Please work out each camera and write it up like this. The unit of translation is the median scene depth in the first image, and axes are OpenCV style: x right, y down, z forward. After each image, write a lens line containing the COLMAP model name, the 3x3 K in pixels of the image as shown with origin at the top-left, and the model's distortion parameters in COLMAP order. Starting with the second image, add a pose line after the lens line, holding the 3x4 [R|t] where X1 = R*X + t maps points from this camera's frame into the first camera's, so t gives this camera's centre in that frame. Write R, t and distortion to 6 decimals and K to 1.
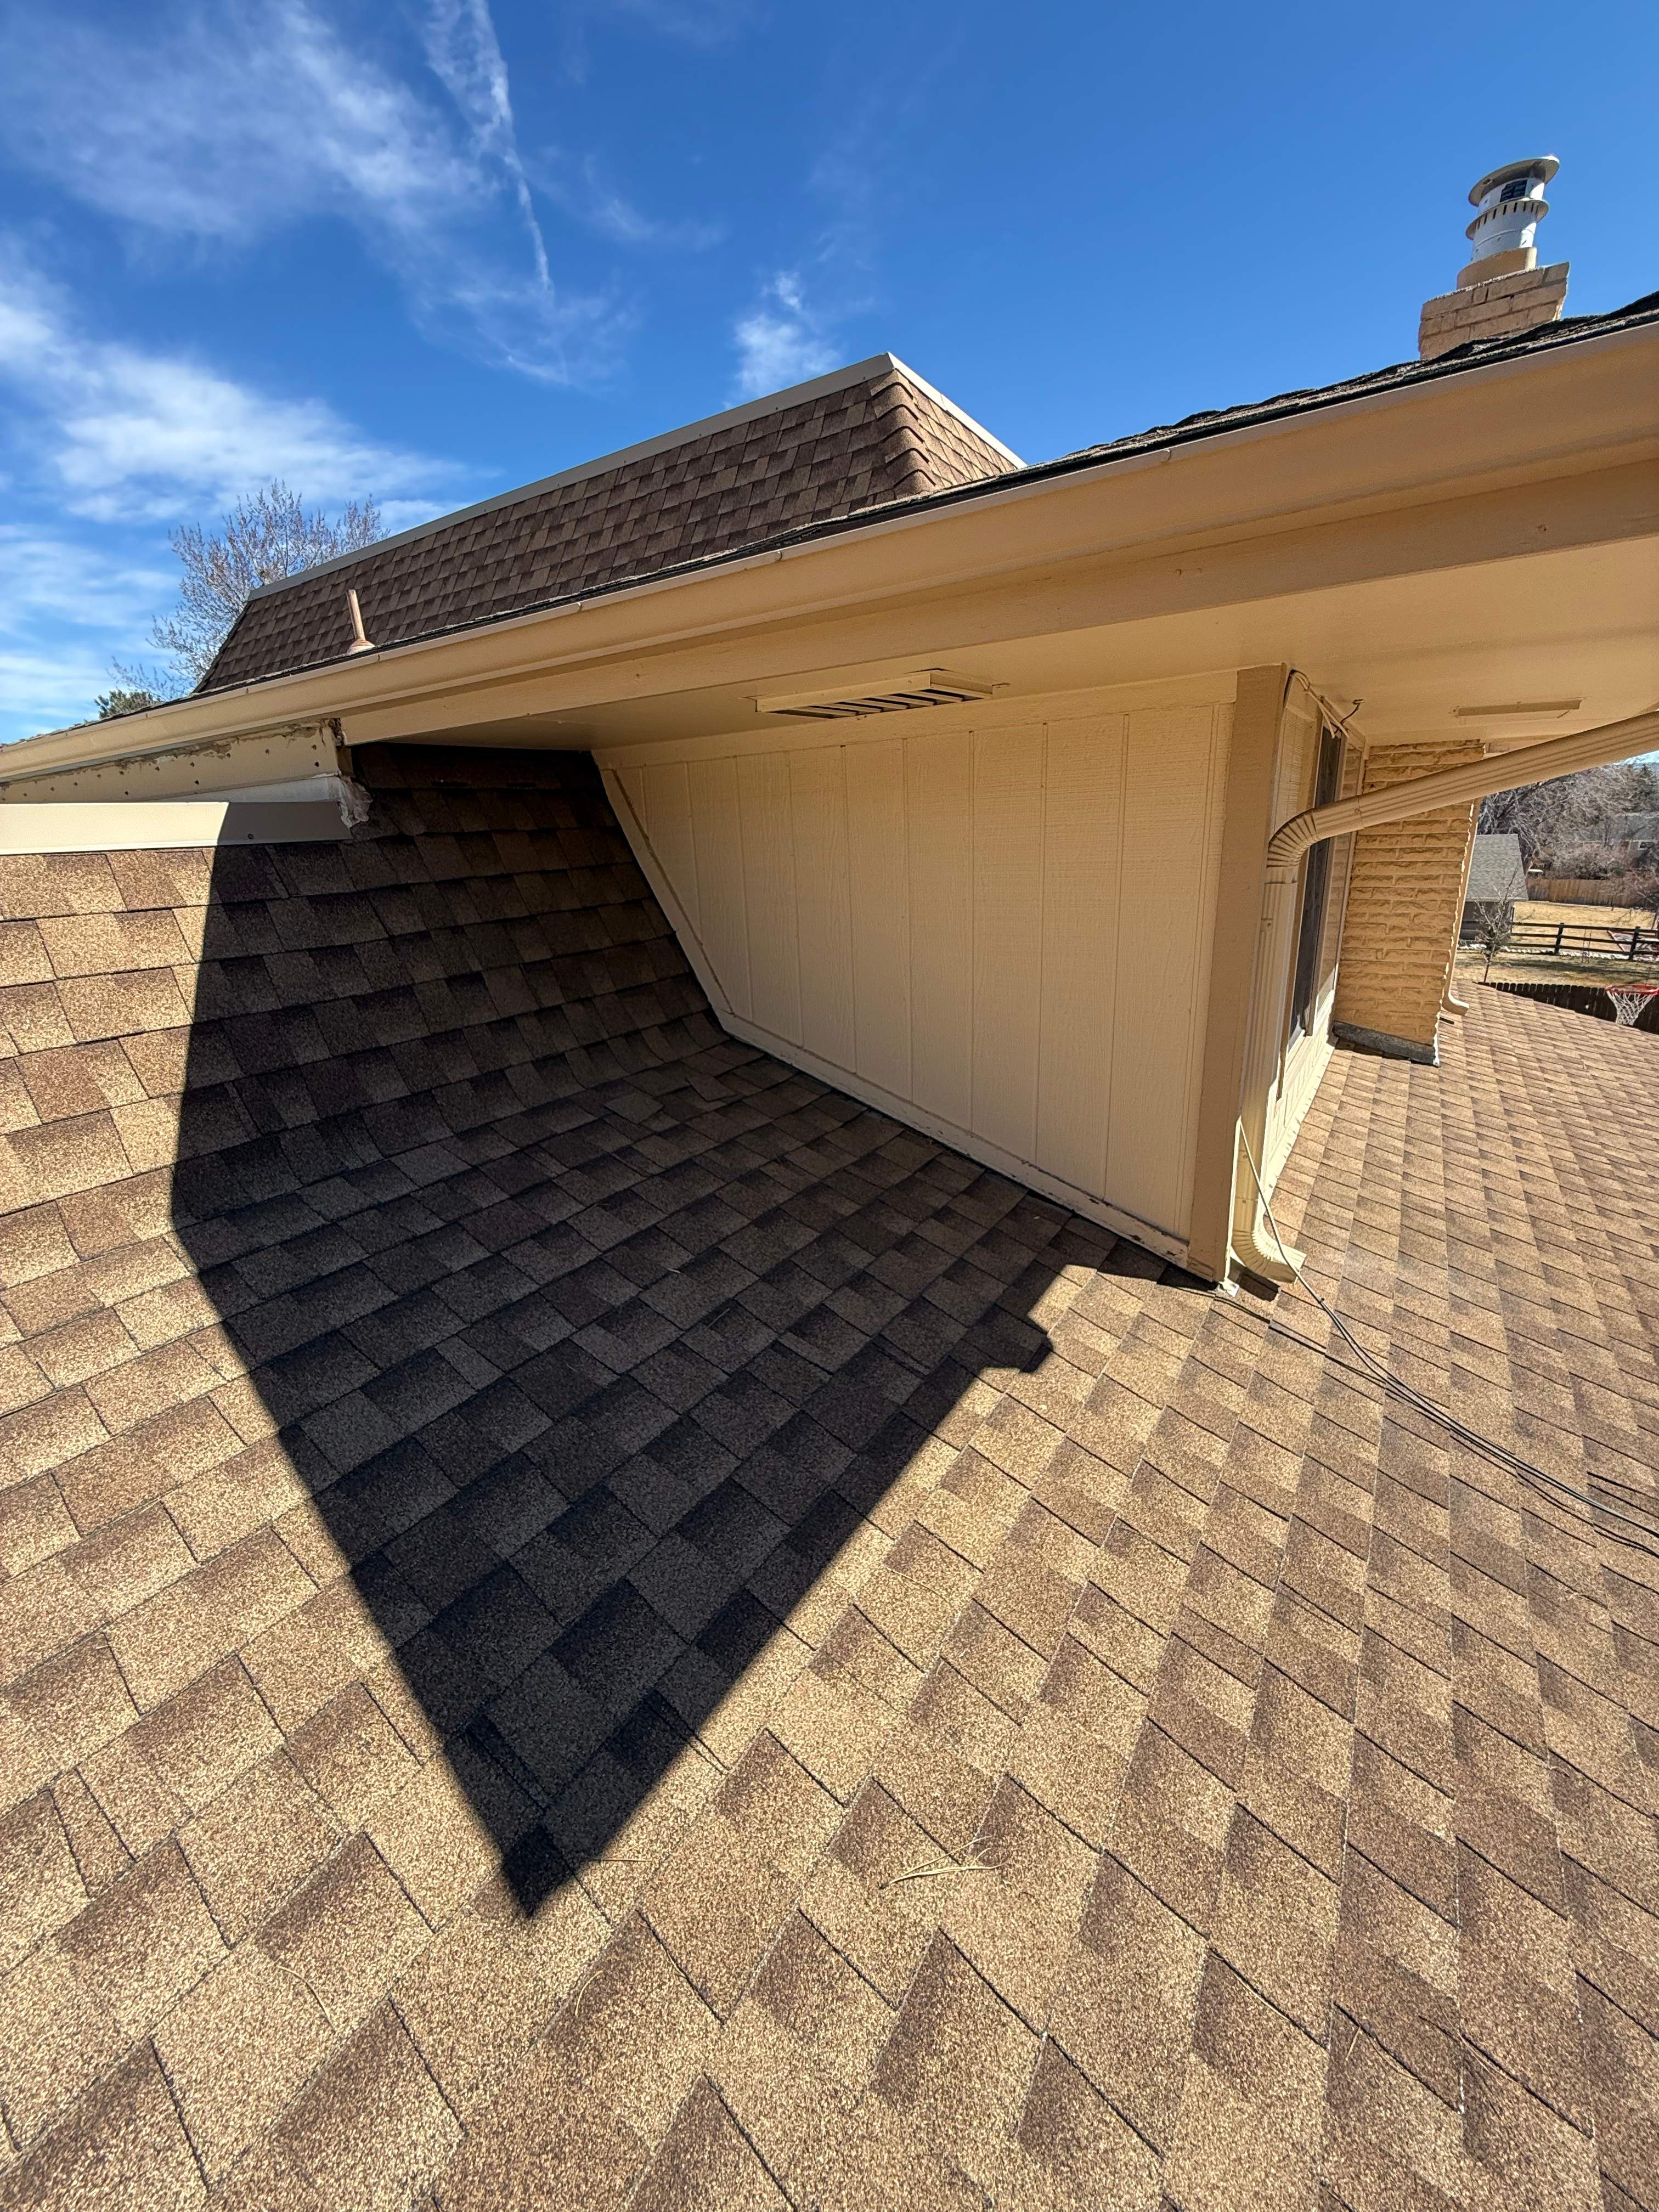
lens RADIAL K [[882.3, 0, 829.5], [0, 882.3, 1106.0], [0, 0, 1]] dist [0.011876, -0.000544]
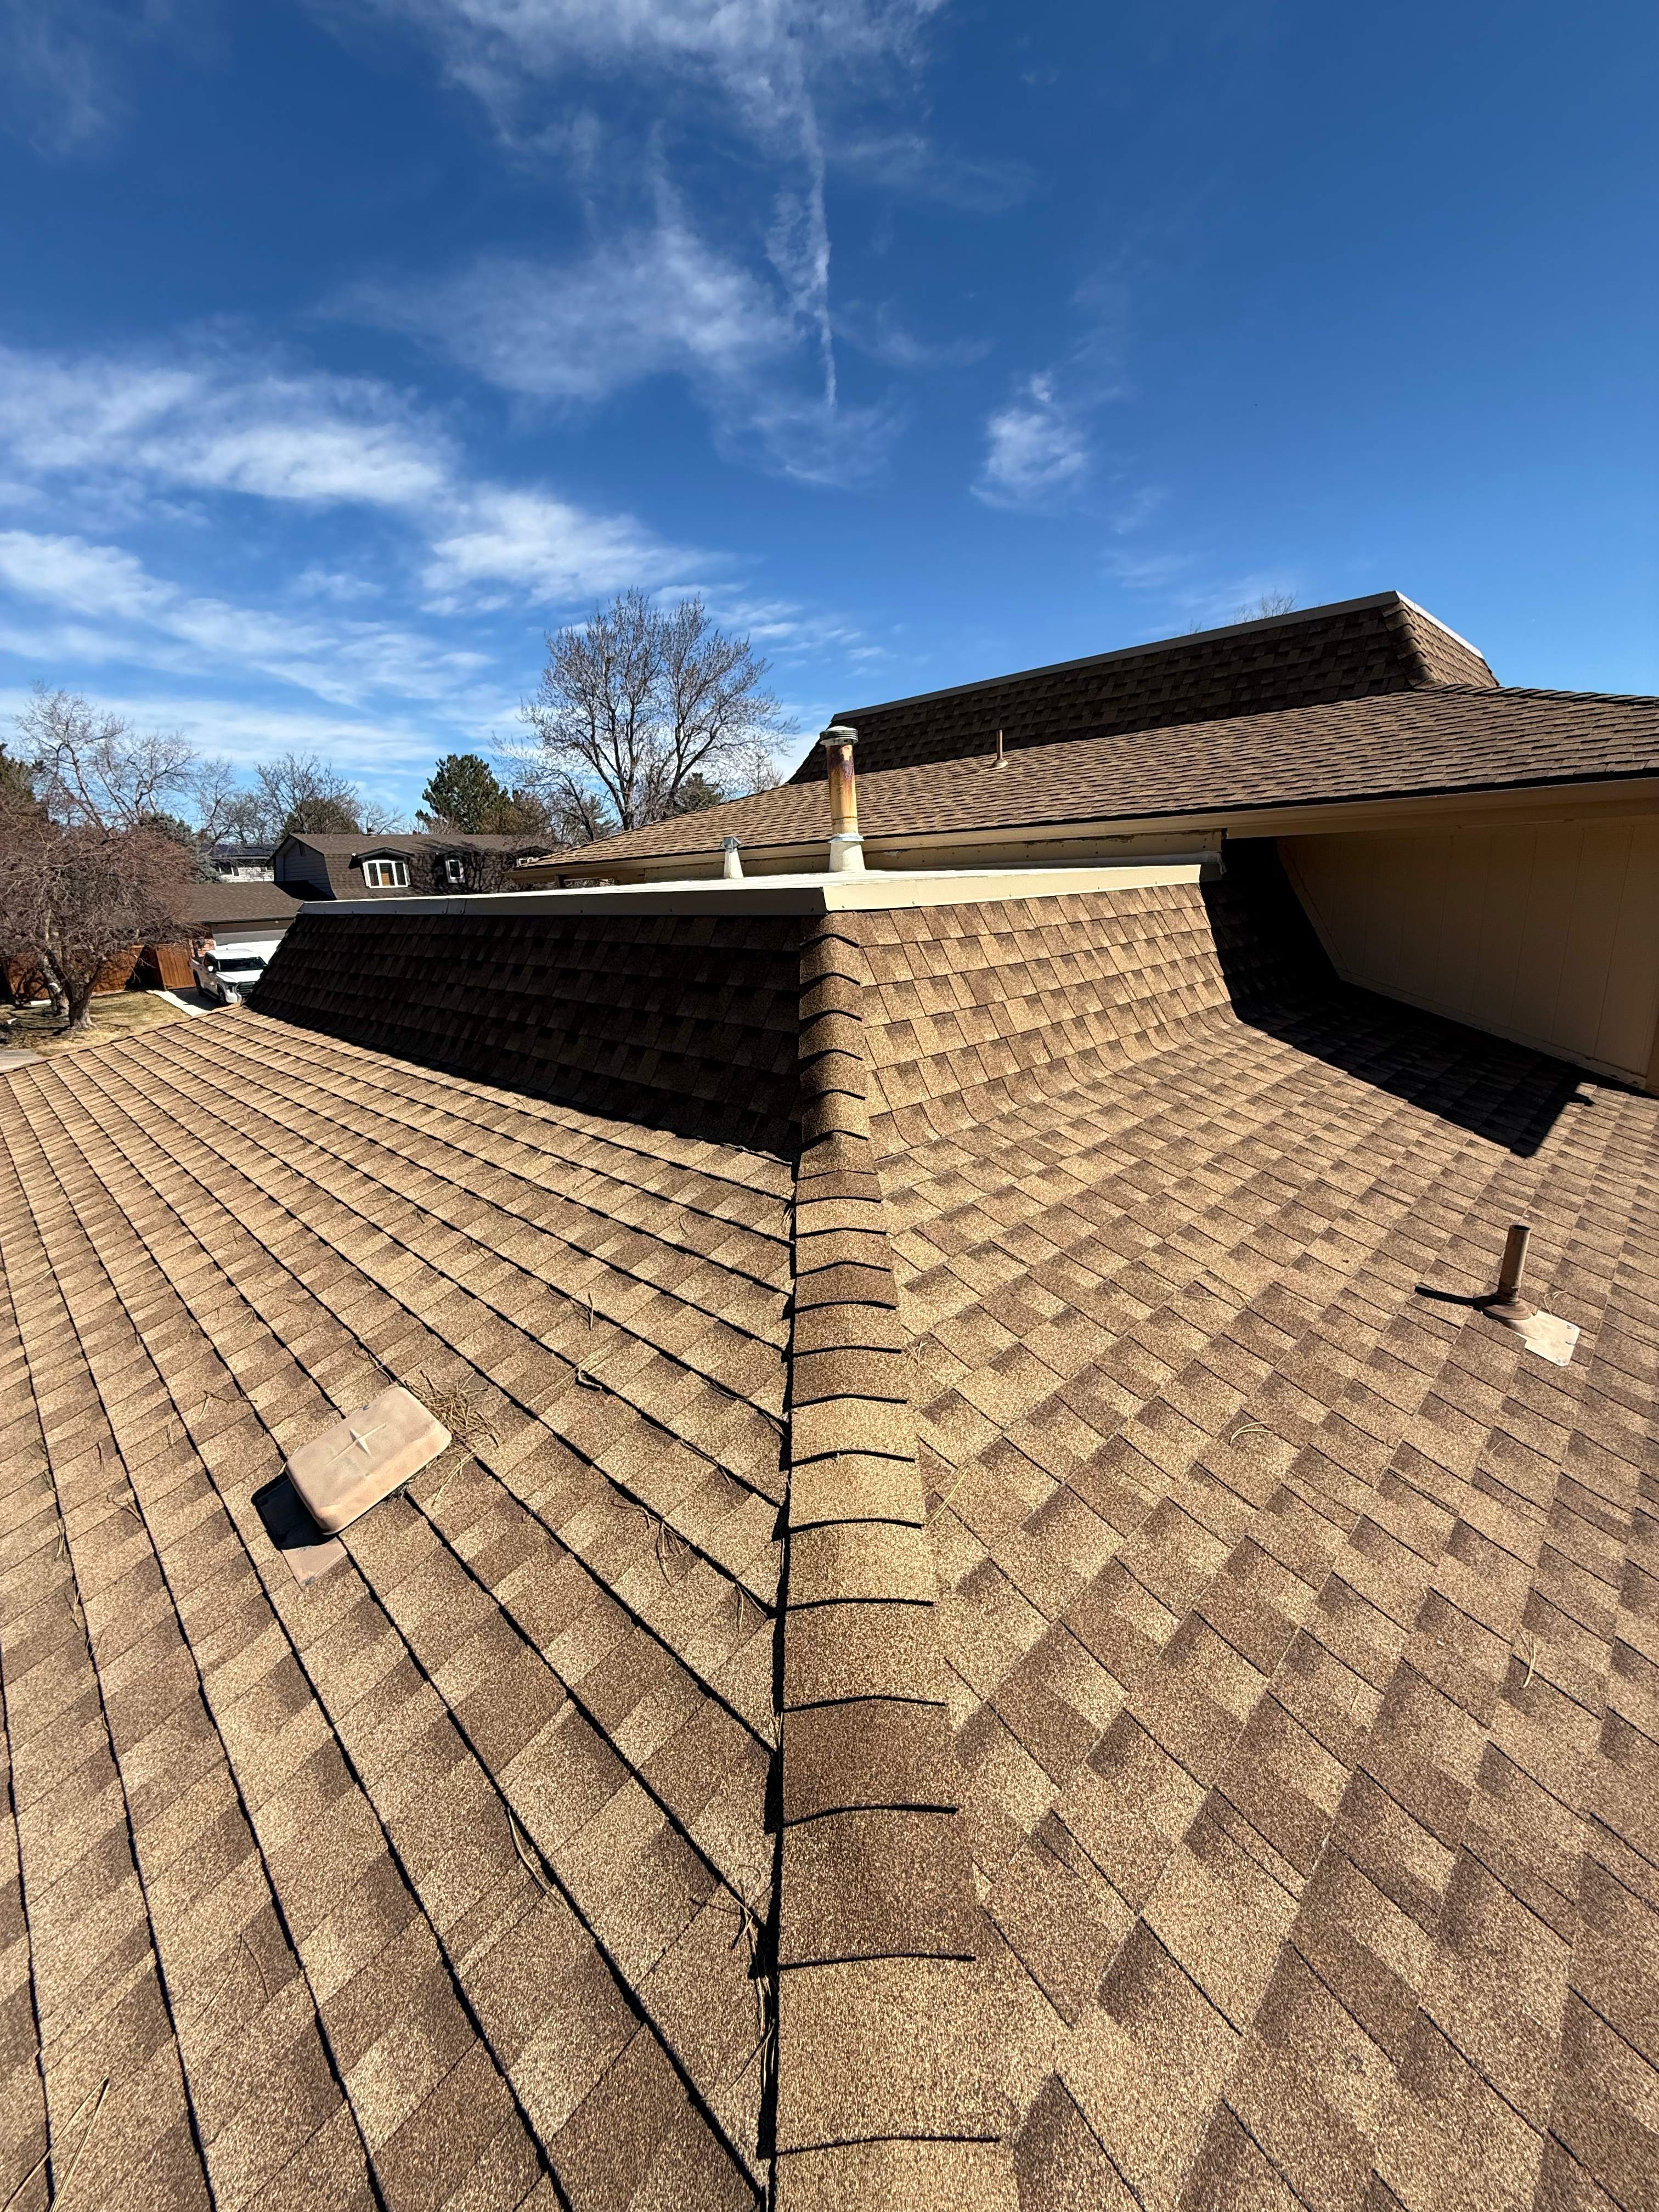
lens RADIAL K [[878.2, 0, 830.2], [0, 878.2, 1093.5], [0, 0, 1]] dist [0.020001, -0.011462]
pose [[0.982381, 0.052849, -0.179262, -0.067893], [-0.062141, 0.996978, -0.046617, 0.024984], [0.176256, 0.056935, 0.982696, -0.082400]]
